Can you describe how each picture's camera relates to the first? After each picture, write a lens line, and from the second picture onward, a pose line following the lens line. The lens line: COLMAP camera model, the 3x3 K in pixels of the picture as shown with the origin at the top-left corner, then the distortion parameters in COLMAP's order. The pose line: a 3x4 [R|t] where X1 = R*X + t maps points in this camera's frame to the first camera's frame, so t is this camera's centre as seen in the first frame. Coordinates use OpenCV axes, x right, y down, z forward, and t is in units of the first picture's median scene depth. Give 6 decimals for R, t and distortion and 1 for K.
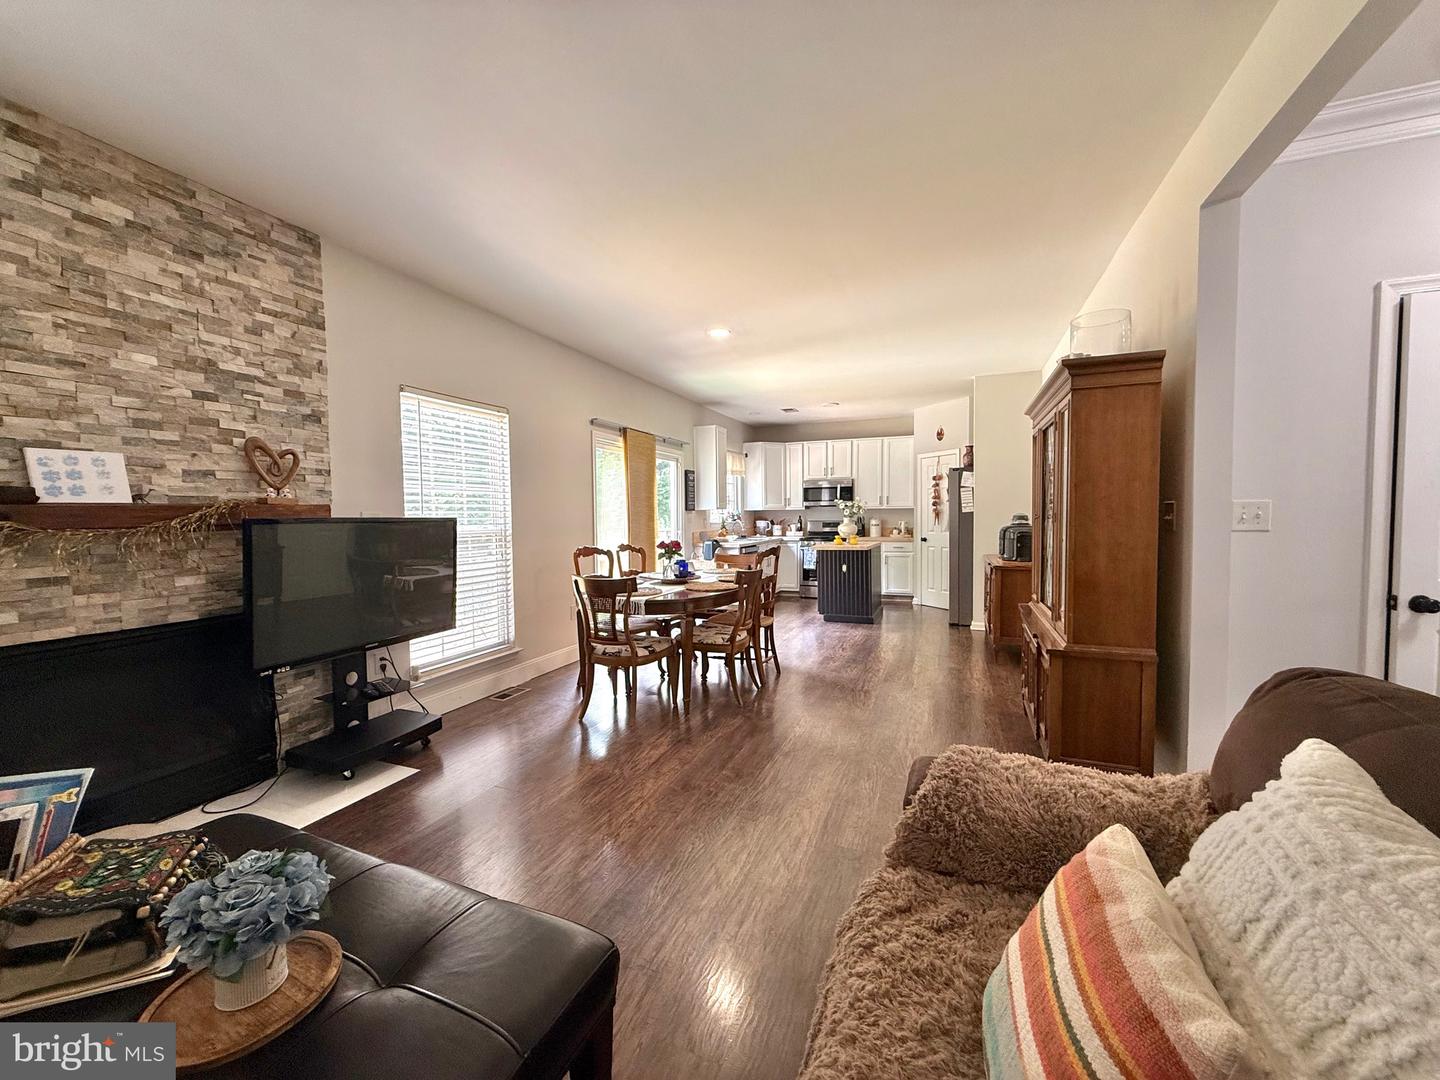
lens RADIAL K [[575.1, 0, 722.8], [0, 575.1, 538.6], [0, 0, 1]] dist [0.010048, 0.000325]
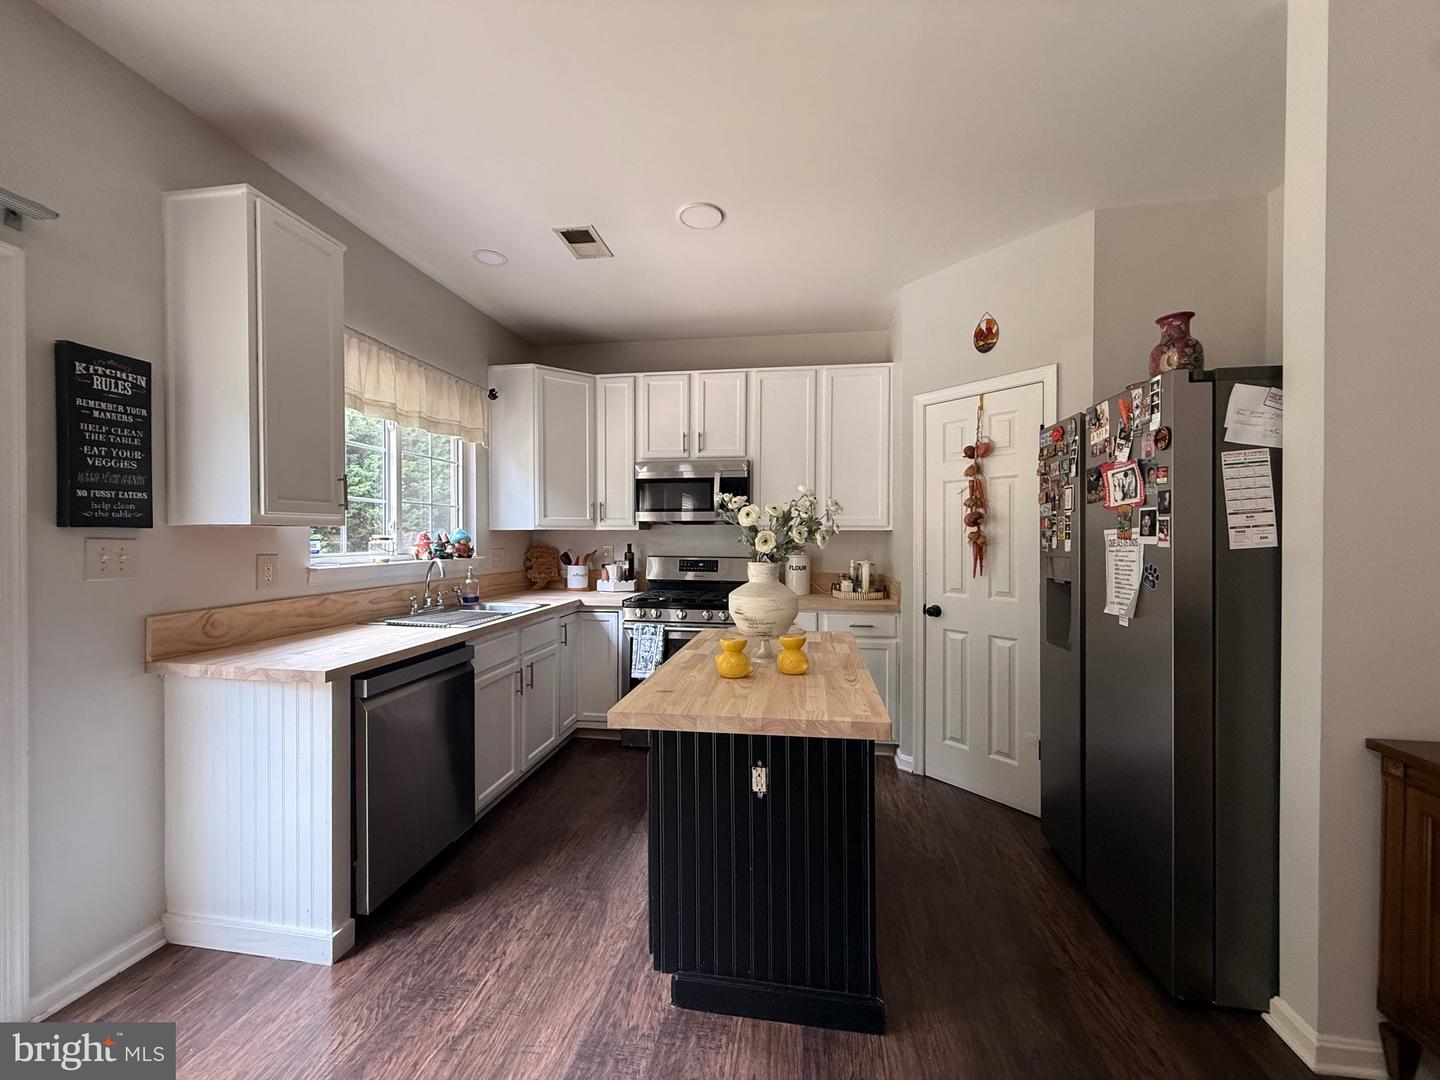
lens RADIAL K [[575.1, 0, 721.9], [0, 575.1, 537.4], [0, 0, 1]] dist [0.010048, 0.000325]
pose [[0.972889, 0.008633, 0.231113, 0.105959], [-0.000390, 0.999363, -0.035688, -0.030549], [-0.231274, 0.034630, 0.972272, 0.580676]]
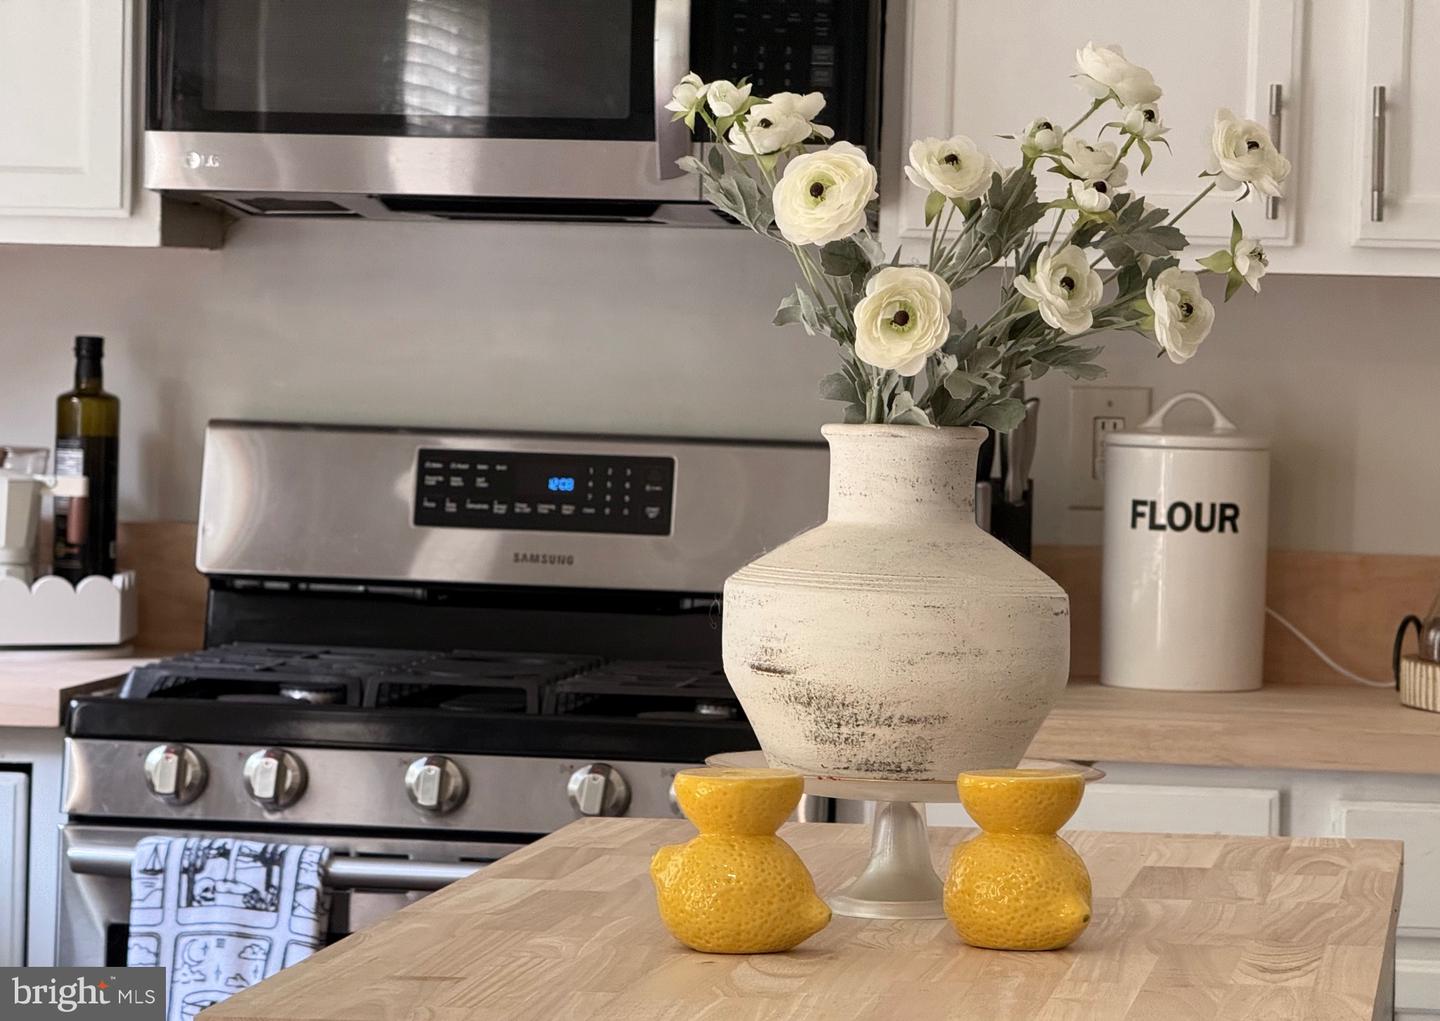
lens RADIAL K [[5108.9, 0, 719.9], [0, 5108.9, 511.0], [0, 0, 1]] dist [-0.007507, 0.000000]
pose [[0.971854, 0.020578, 0.234683, 0.069388], [-0.021308, 0.999773, 0.000575, -0.022760], [-0.234618, -0.005559, 0.972072, 0.423243]]
